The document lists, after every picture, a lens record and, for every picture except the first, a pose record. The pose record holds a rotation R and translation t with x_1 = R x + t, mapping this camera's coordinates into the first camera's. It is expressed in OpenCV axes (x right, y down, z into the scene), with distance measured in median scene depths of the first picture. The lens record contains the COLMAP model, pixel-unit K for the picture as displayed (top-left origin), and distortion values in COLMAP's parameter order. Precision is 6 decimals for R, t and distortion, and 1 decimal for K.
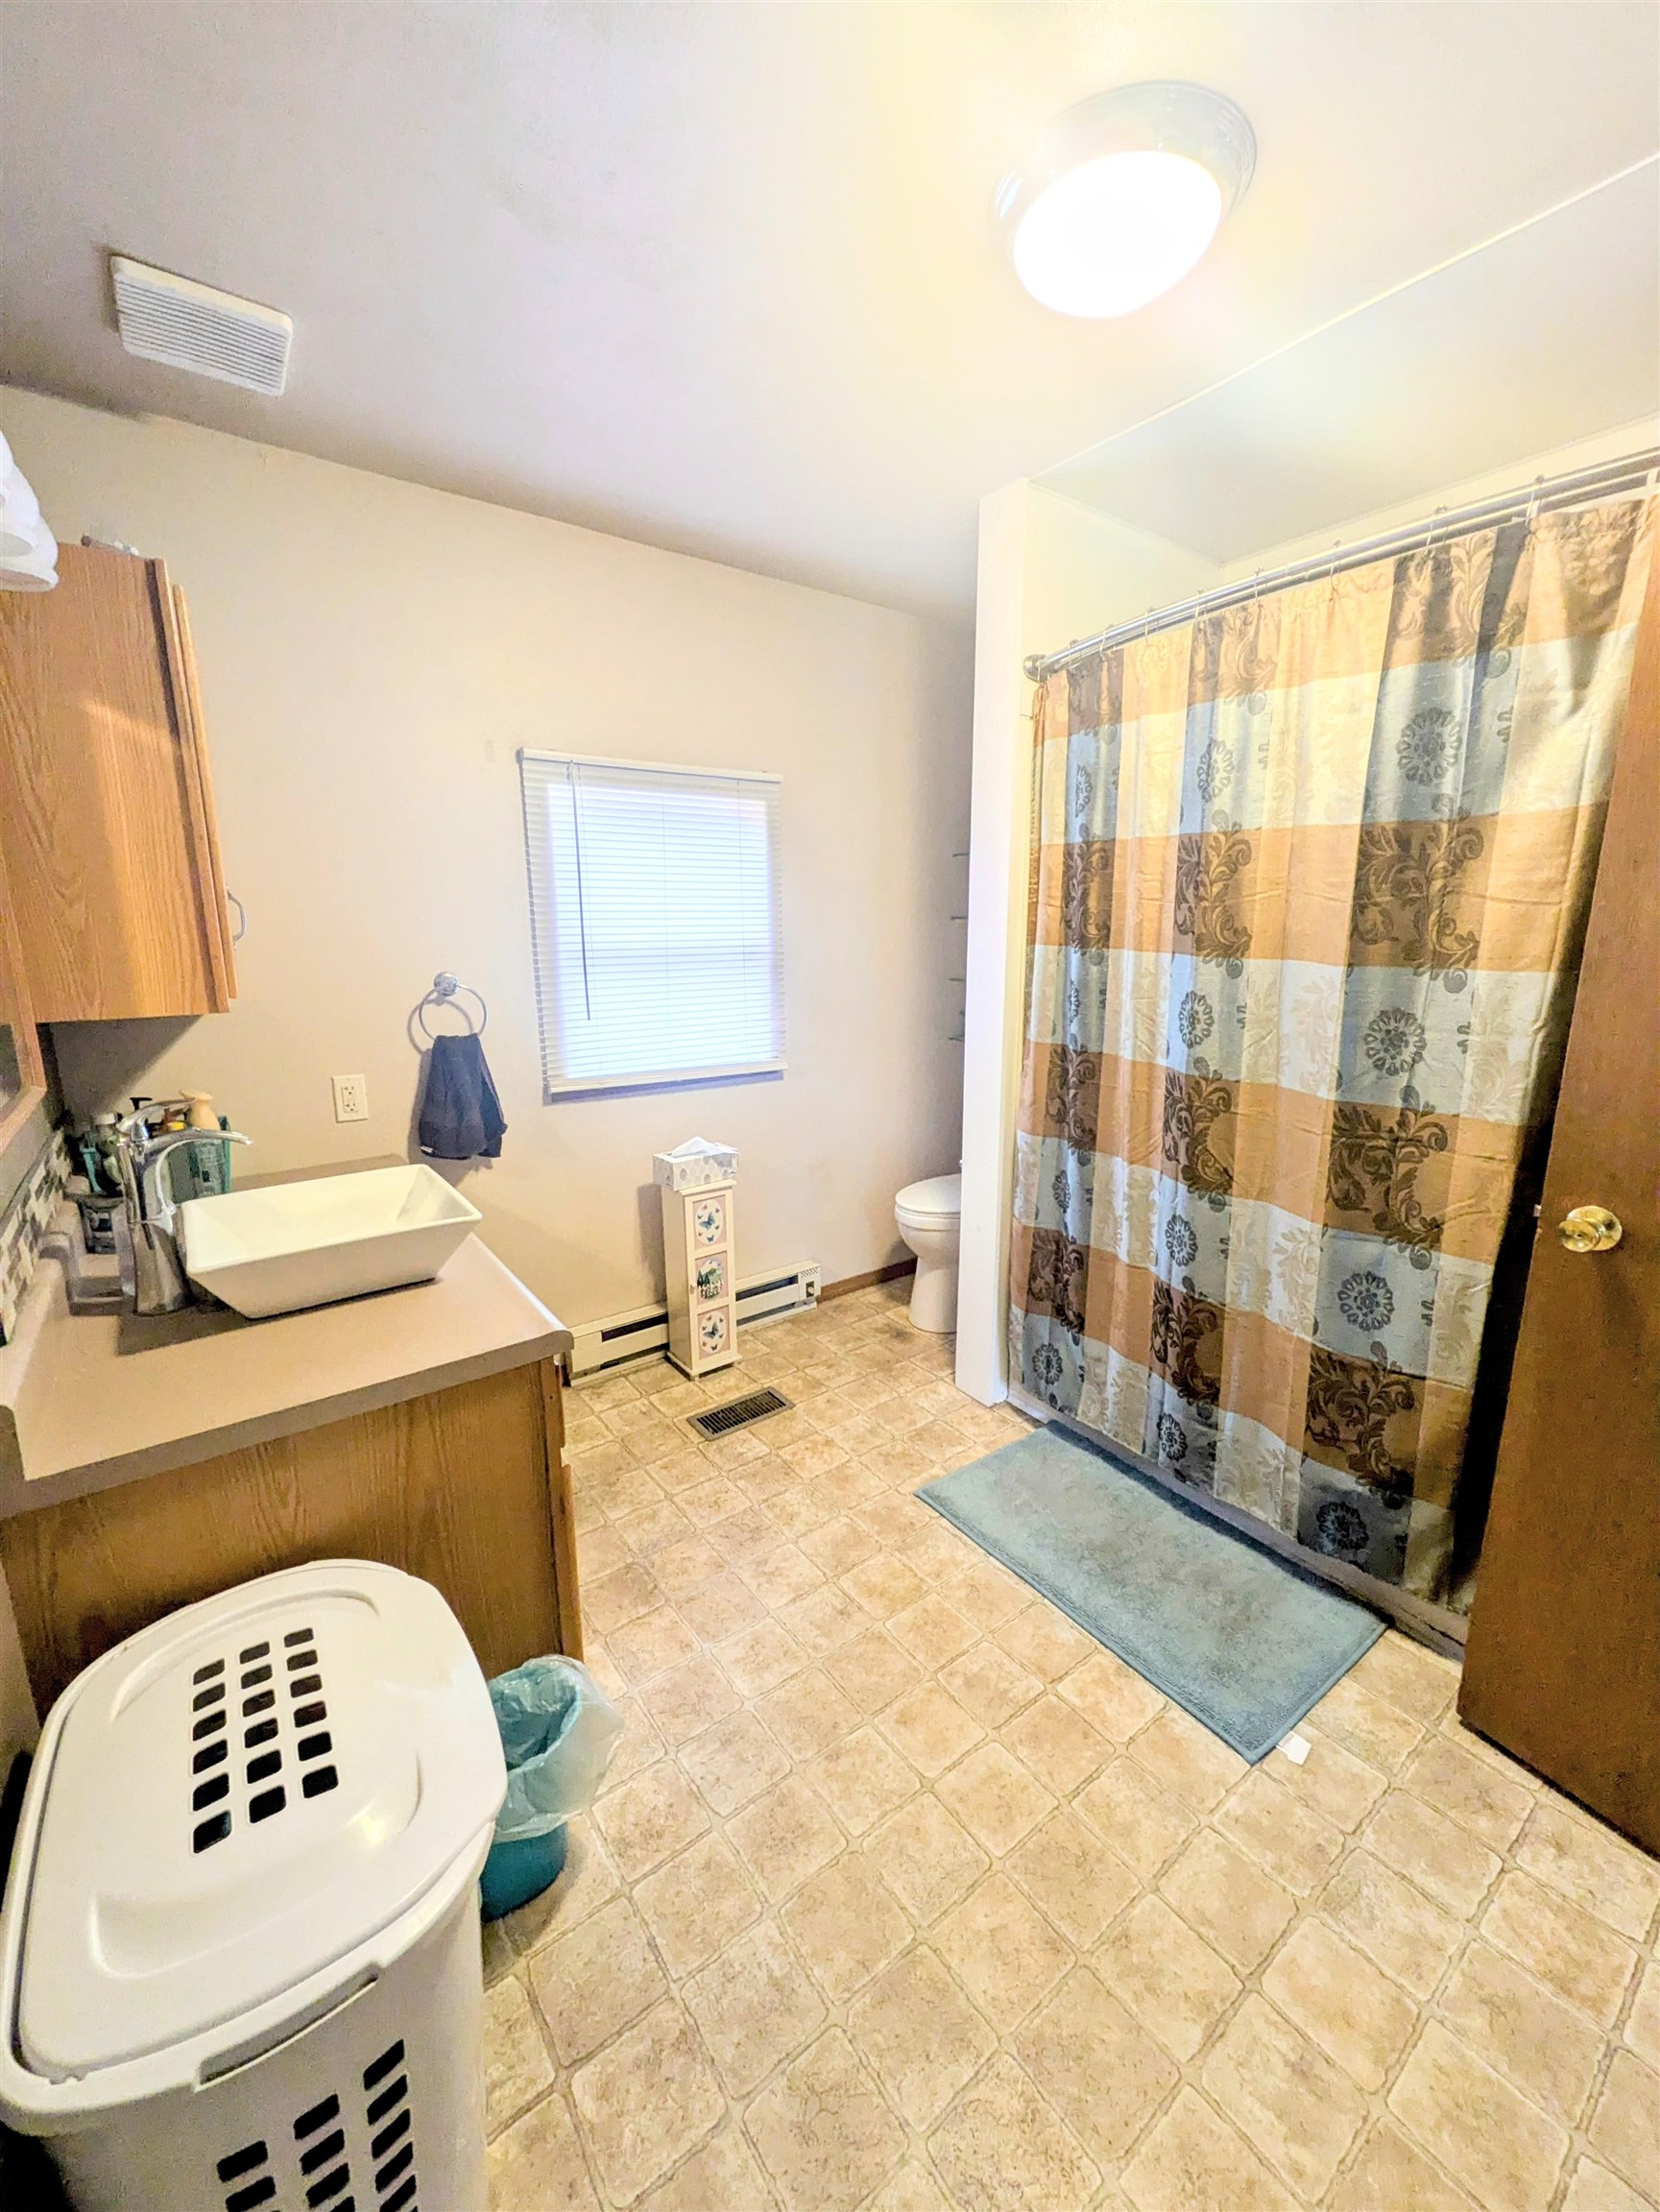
lens RADIAL K [[877.4, 0, 828.7], [0, 877.4, 1104.0], [0, 0, 1]] dist [0.000042, 0.000090]
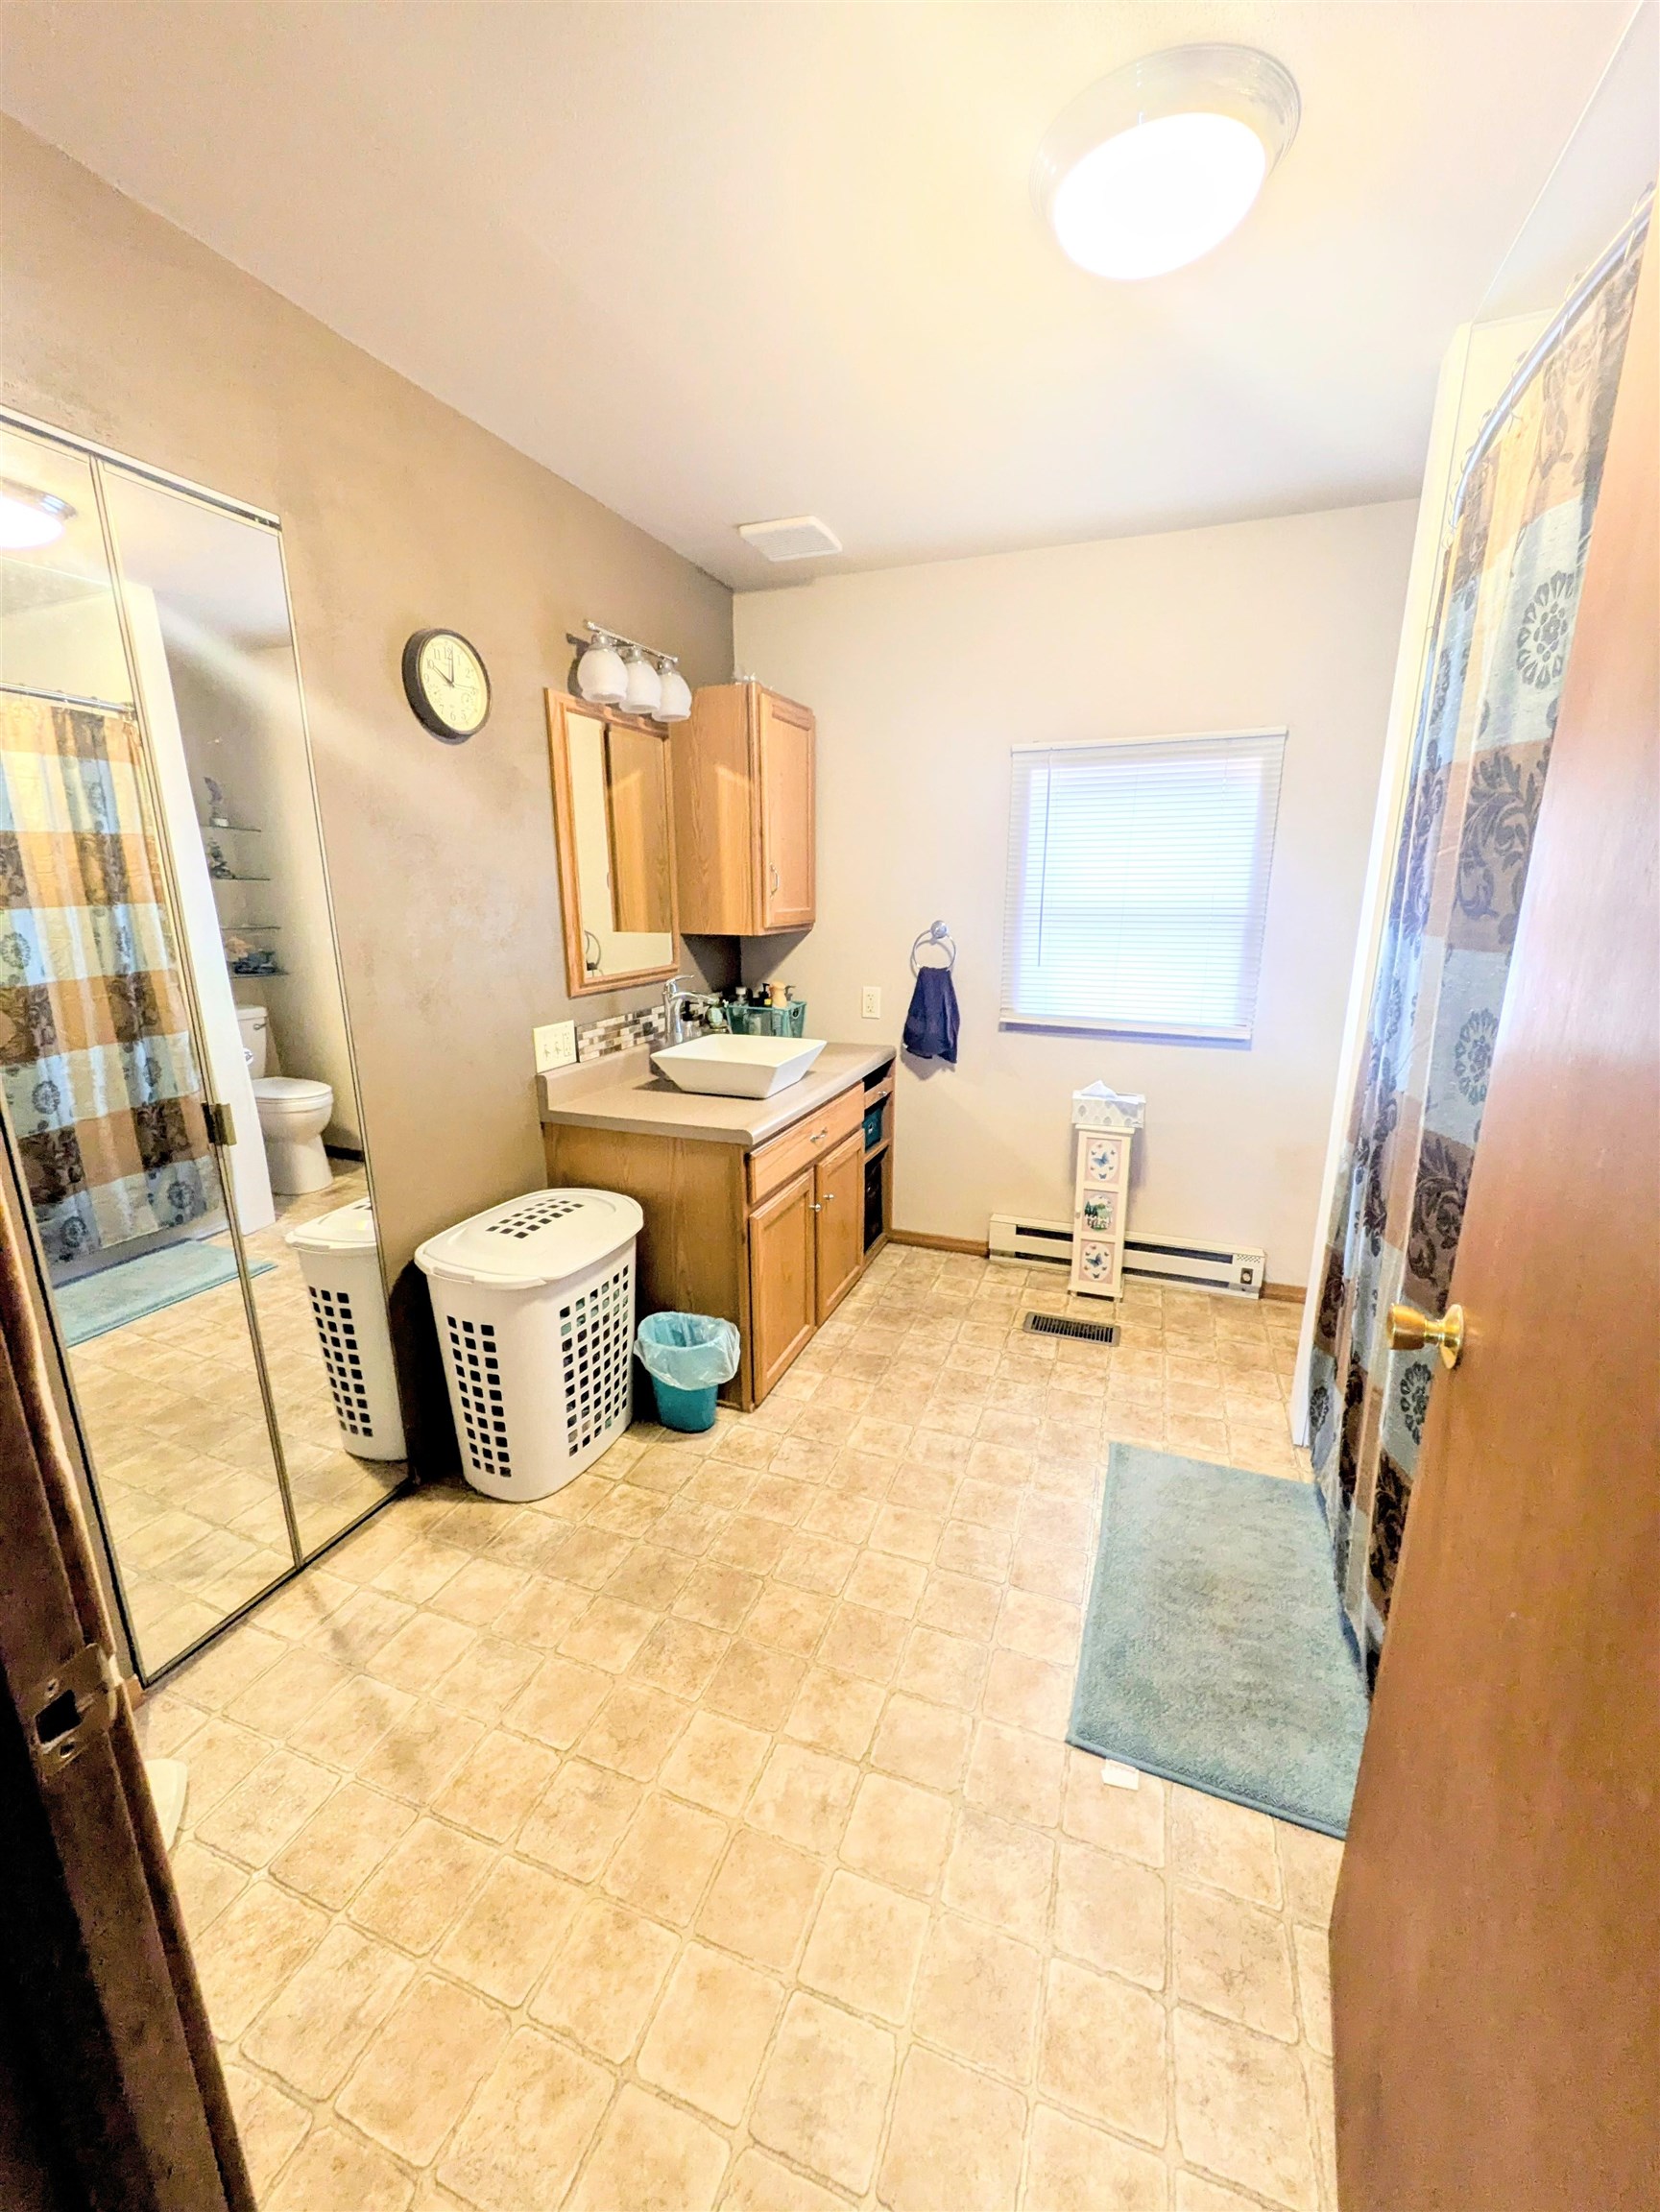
lens RADIAL K [[877.4, 0, 820.6], [0, 877.4, 1106.8], [0, 0, 1]] dist [0.000042, 0.000090]
pose [[0.531166, 0.212431, -0.820205, 0.643248], [-0.175022, 0.974689, 0.139097, -0.024663], [0.828993, 0.069671, 0.554902, 0.107732]]
